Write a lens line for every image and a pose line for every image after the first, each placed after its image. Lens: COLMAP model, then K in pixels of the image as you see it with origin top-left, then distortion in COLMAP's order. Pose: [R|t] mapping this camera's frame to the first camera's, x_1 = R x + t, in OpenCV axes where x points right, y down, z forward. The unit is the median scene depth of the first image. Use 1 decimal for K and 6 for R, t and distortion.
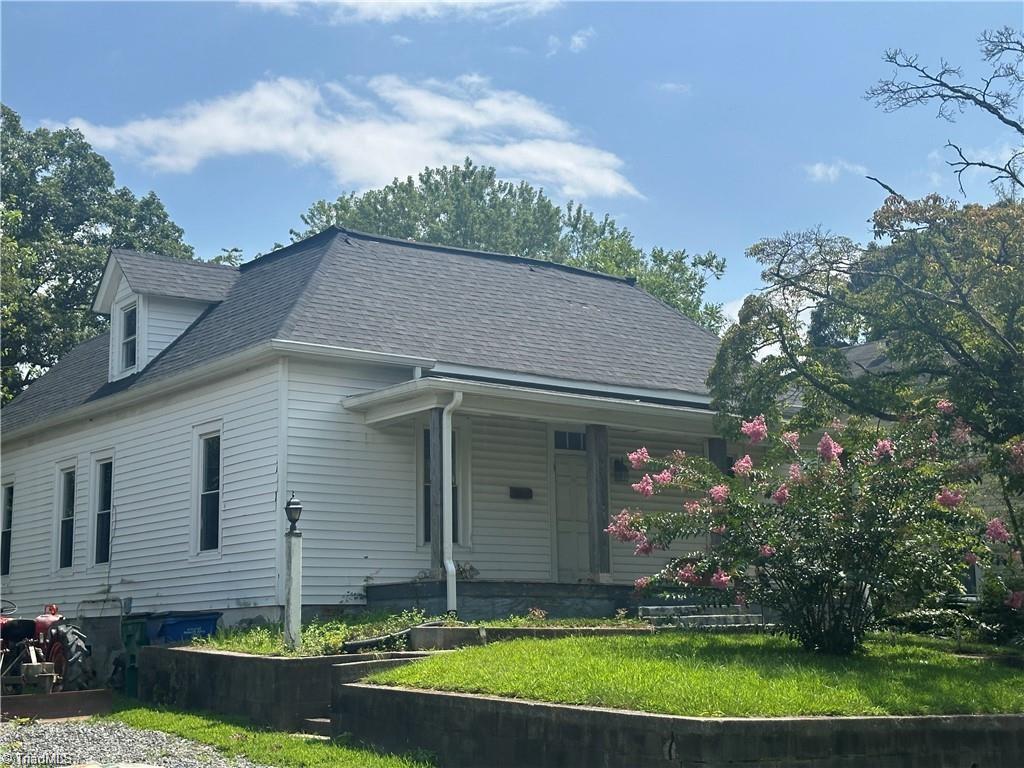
lens RADIAL K [[1453.4, 0, 511.7], [0, 1453.4, 383.6], [0, 0, 1]] dist [0.004890, 0.000000]
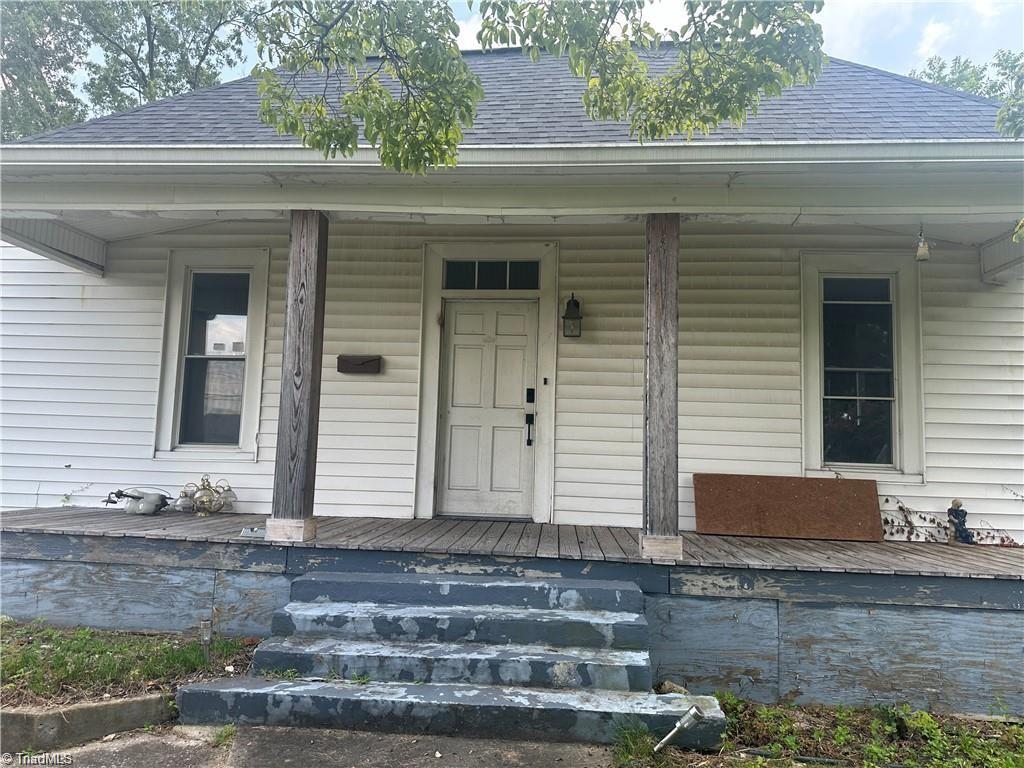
lens RADIAL K [[729.9, 0, 508.7], [0, 729.9, 384.8], [0, 0, 1]] dist [0.049748, -0.049126]
pose [[0.731107, -0.031602, -0.681531, 0.287192], [0.075949, 0.996488, 0.035267, 0.085408], [0.678022, -0.077545, 0.730939, 0.894893]]
